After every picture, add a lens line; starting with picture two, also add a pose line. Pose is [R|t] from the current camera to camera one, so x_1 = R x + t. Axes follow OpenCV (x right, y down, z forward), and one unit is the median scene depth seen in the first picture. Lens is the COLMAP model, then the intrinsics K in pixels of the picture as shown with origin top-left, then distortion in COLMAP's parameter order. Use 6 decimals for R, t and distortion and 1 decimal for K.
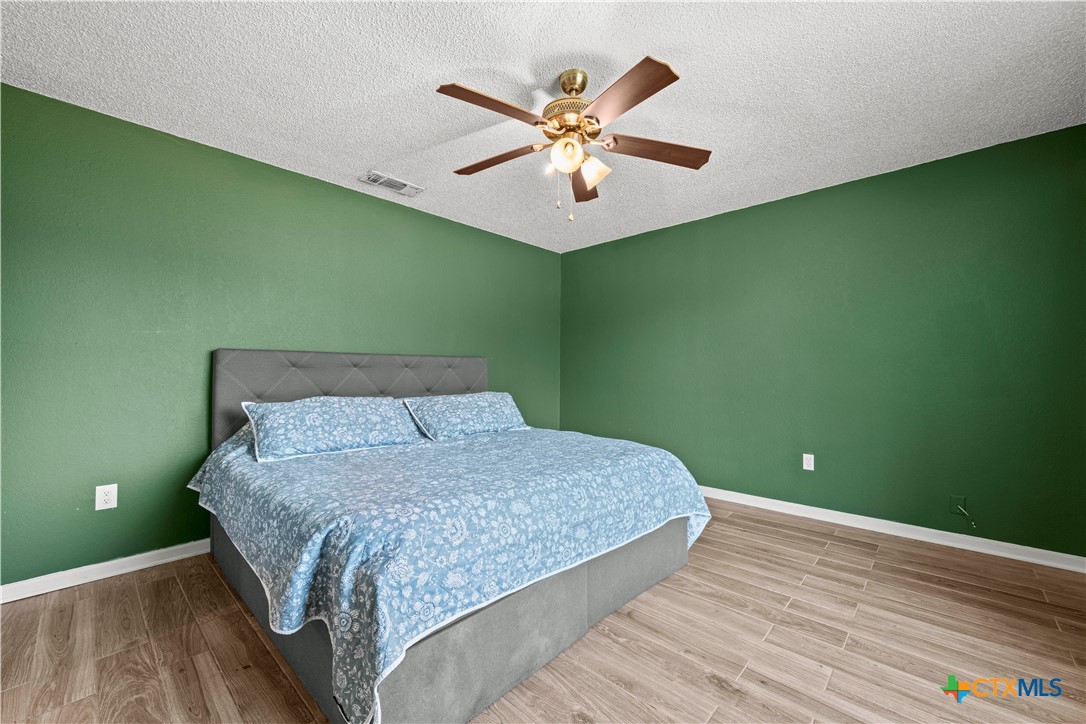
lens RADIAL K [[428.8, 0, 550.3], [0, 428.8, 363.7], [0, 0, 1]] dist [0.001996, -0.000134]
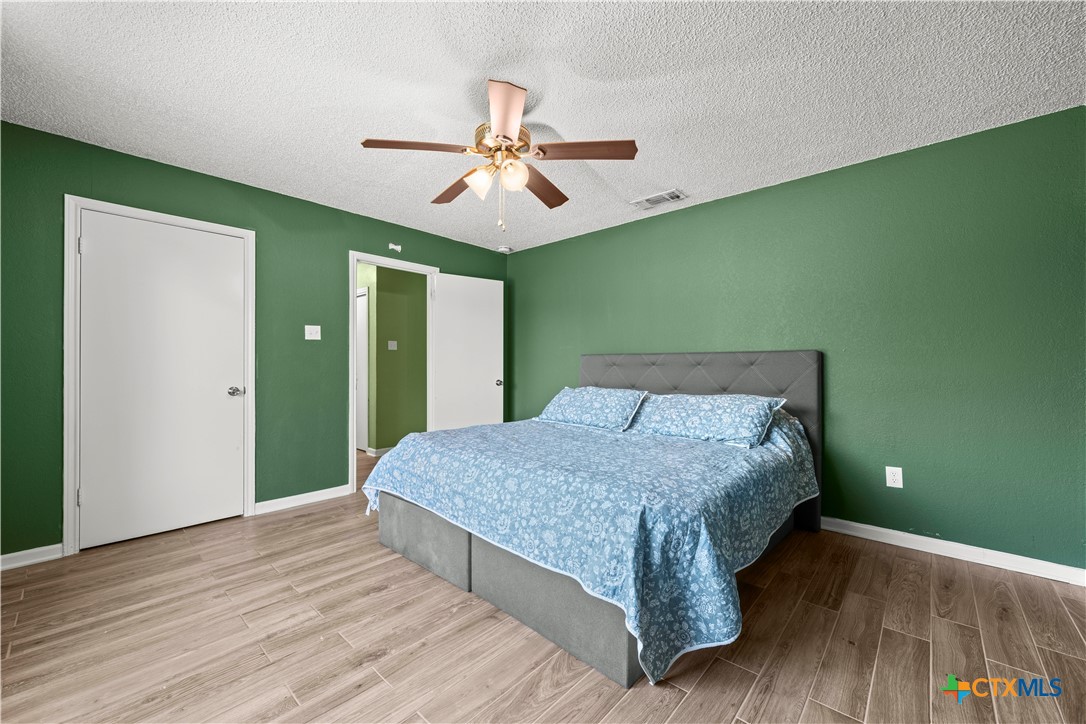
lens RADIAL K [[428.8, 0, 549.8], [0, 428.8, 366.4], [0, 0, 1]] dist [0.001996, -0.000134]
pose [[0.008495, -0.007046, -0.999939, 1.286330], [0.014671, 0.999868, -0.006921, 0.024534], [0.999856, -0.014611, 0.008597, 1.247000]]
